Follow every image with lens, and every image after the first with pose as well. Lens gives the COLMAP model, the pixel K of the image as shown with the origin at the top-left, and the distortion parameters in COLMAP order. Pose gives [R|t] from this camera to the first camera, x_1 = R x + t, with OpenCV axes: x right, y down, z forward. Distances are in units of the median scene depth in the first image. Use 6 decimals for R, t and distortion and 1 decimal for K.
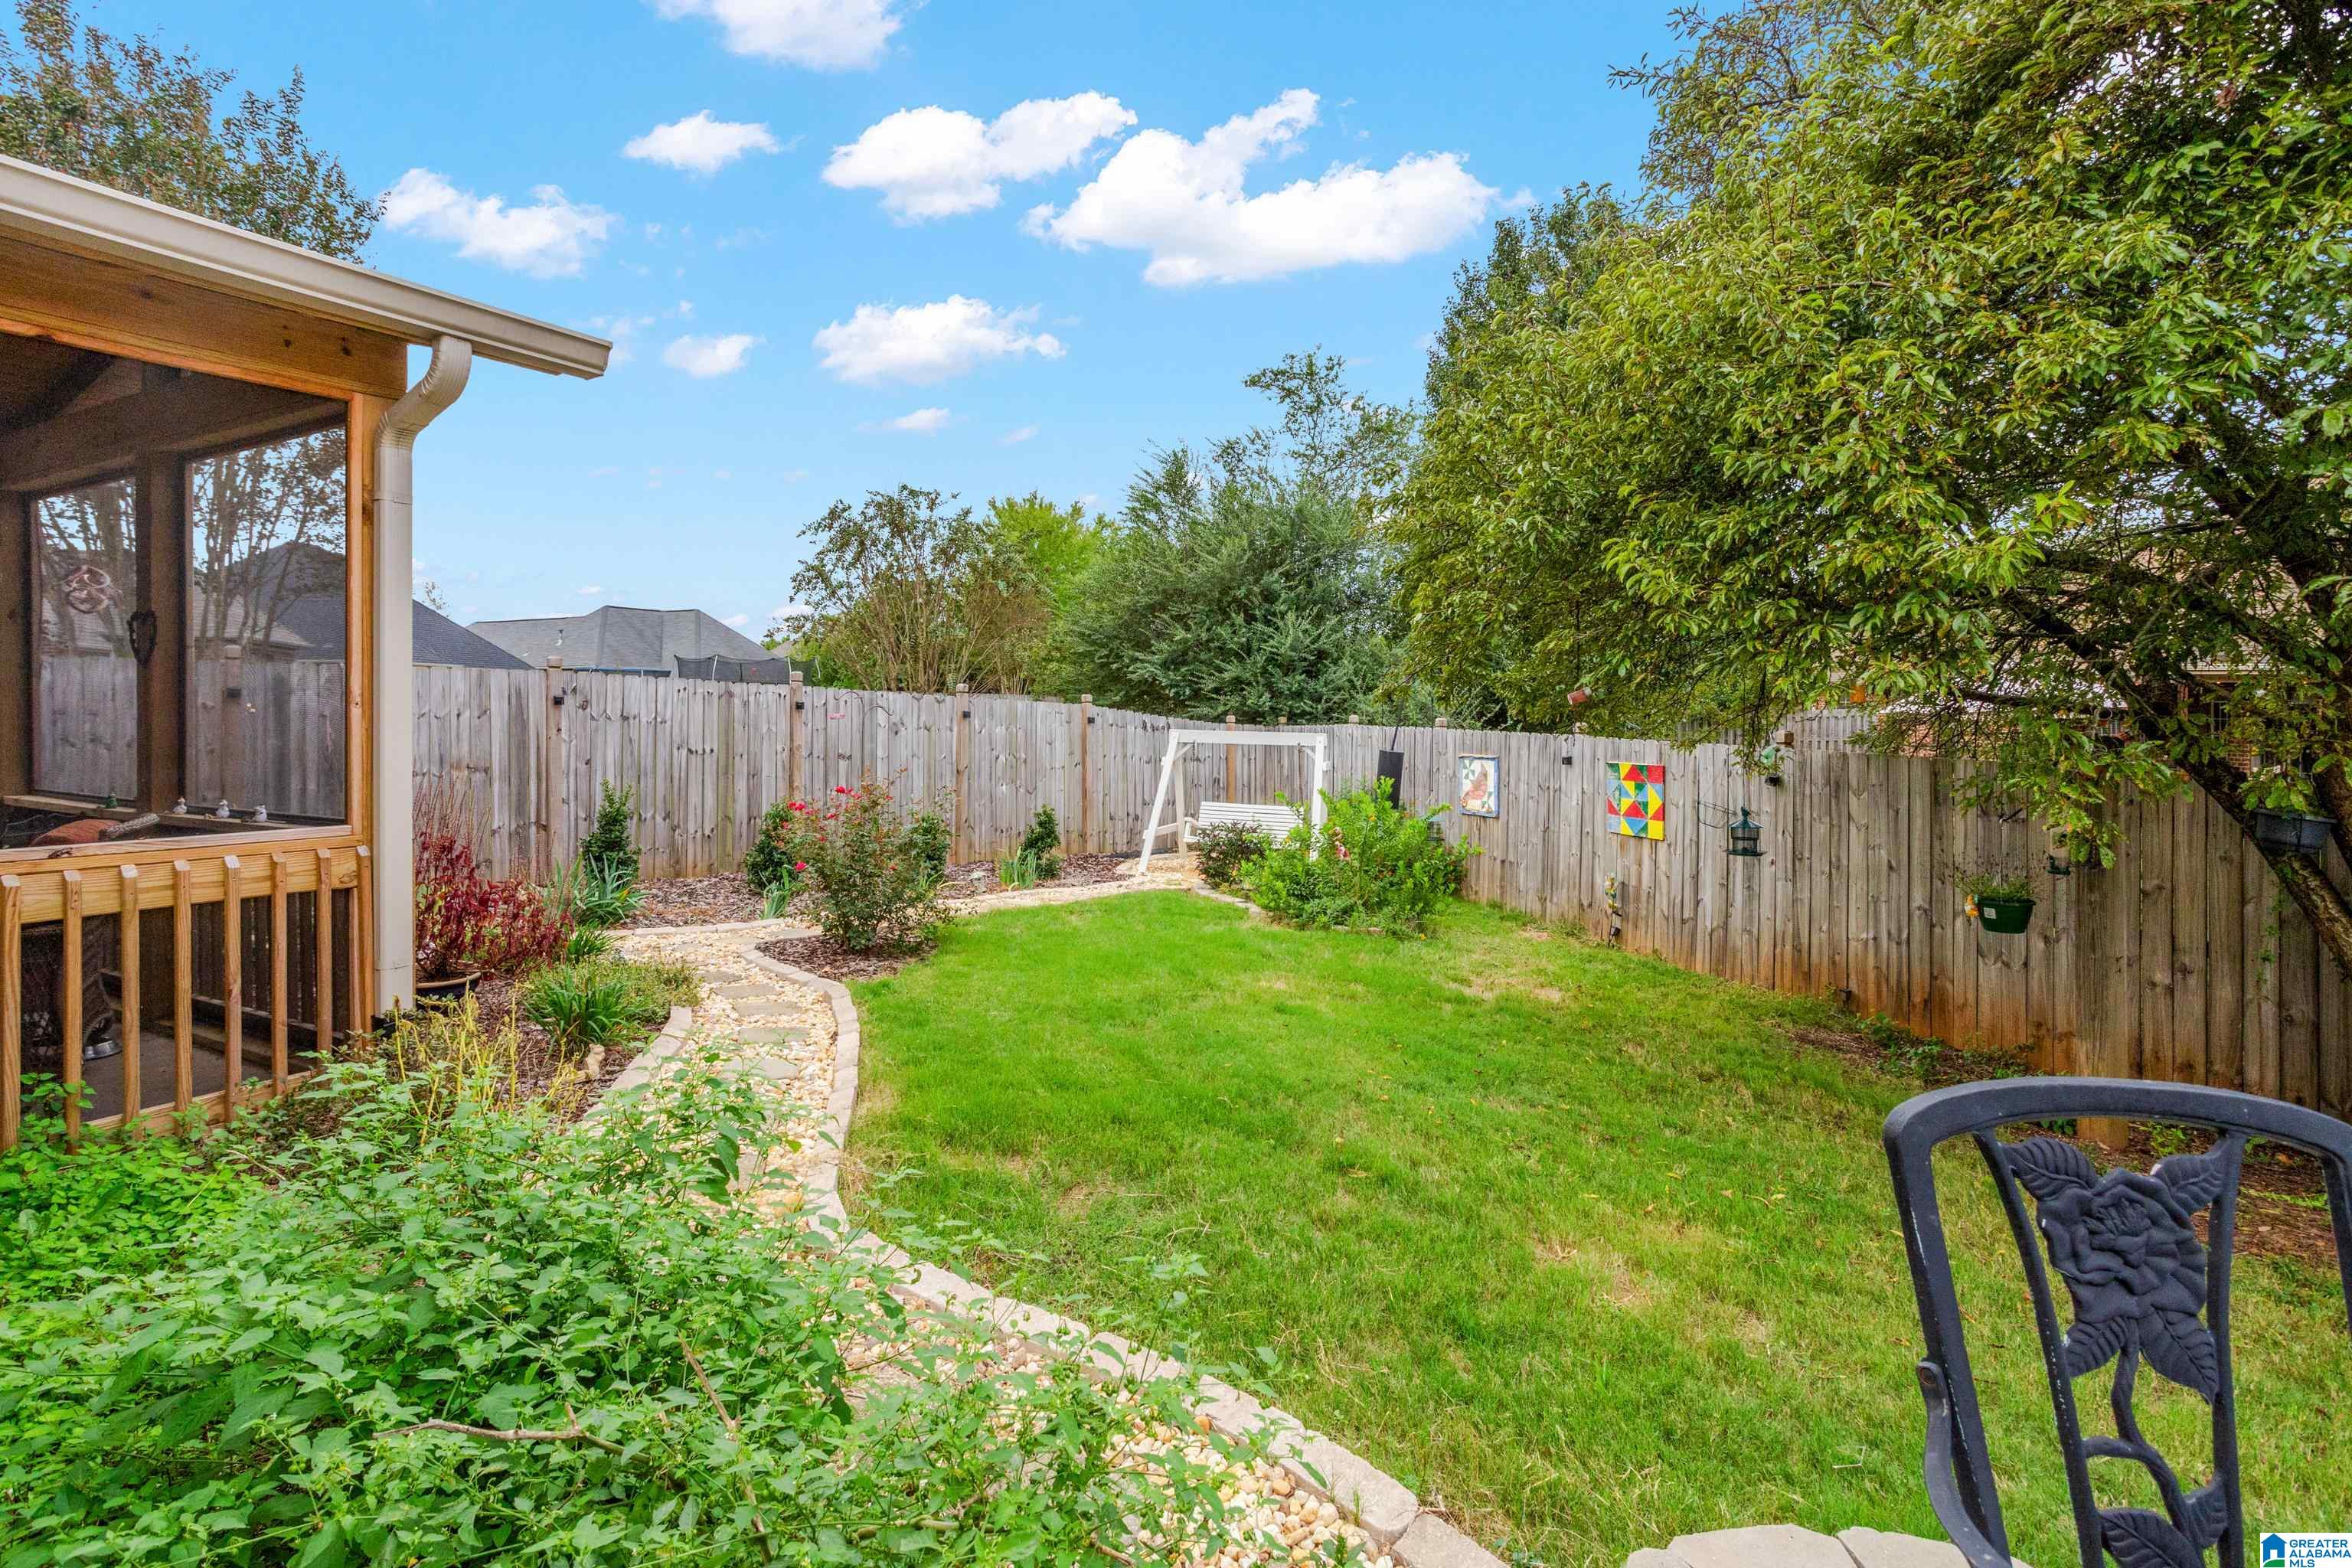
lens RADIAL K [[1147.5, 0, 1174.7], [0, 1147.5, 715.4], [0, 0, 1]] dist [0.000027, -0.000010]
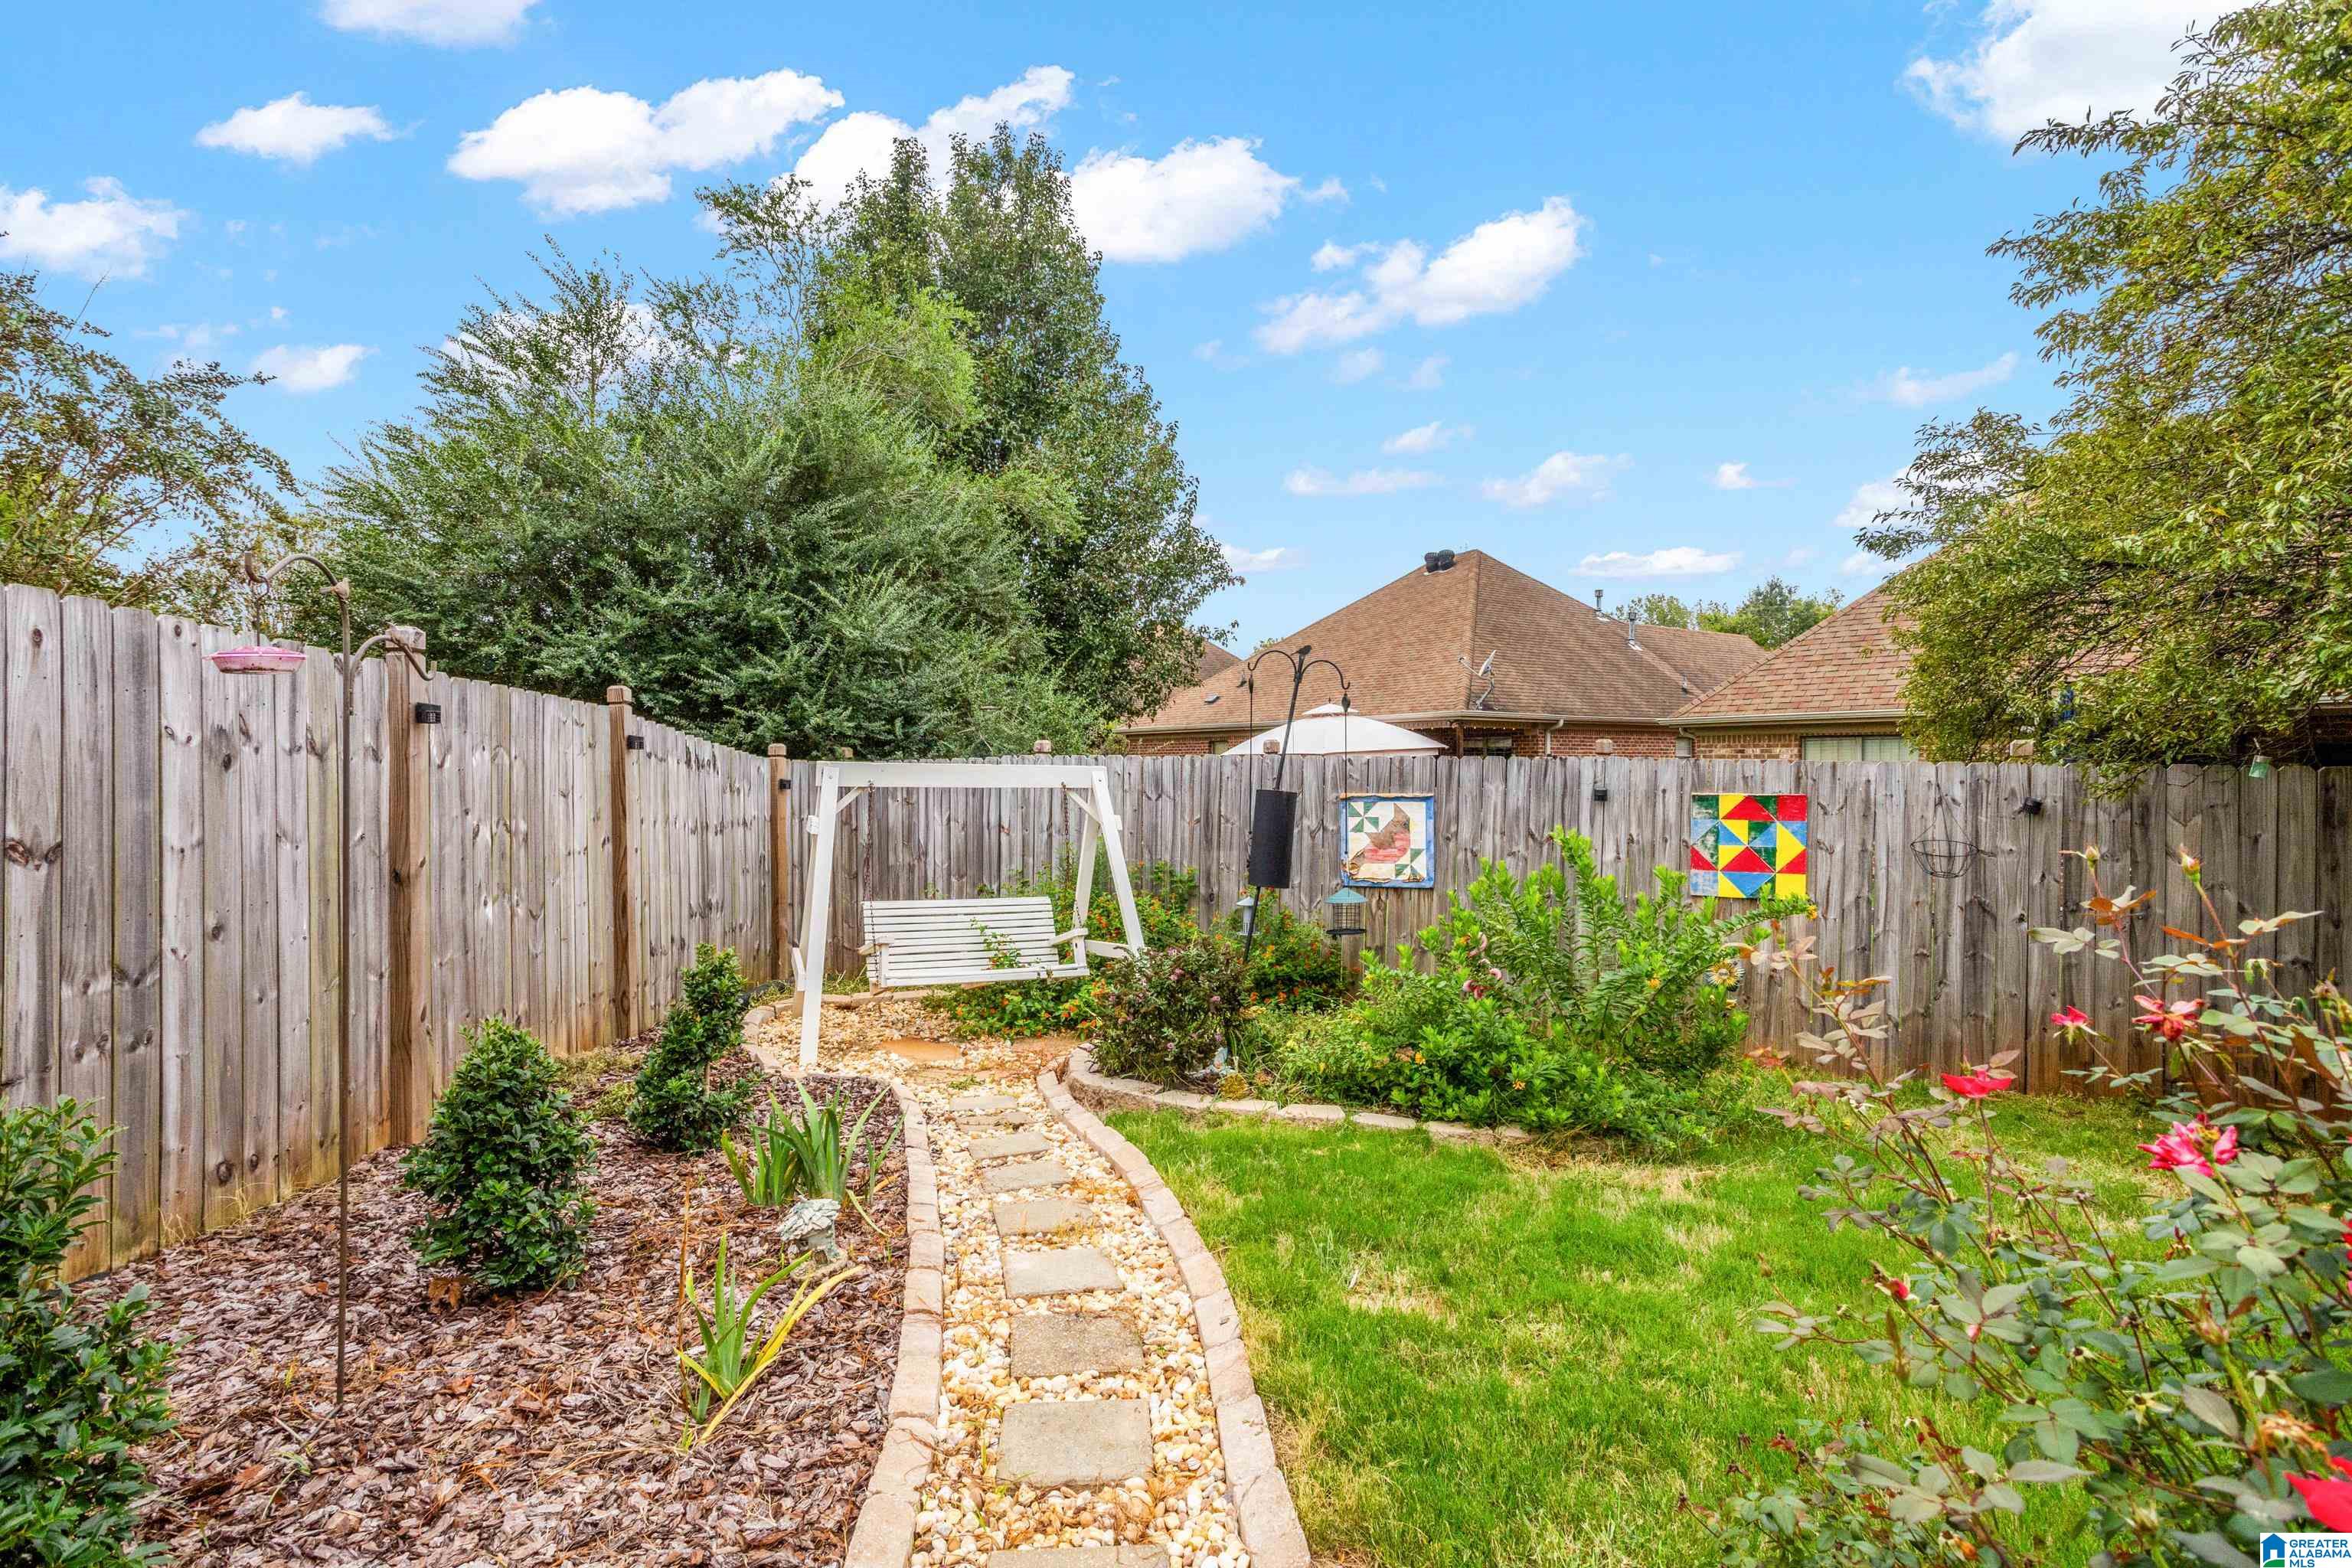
lens RADIAL K [[1127.9, 0, 1176.0], [0, 1127.9, 784.0], [0, 0, 1]] dist [-0.000626, -0.000056]
pose [[0.717710, -0.013932, 0.696203, -0.272073], [0.009936, 0.999903, 0.009767, 0.021701], [-0.696271, -0.000093, 0.717779, 0.635134]]
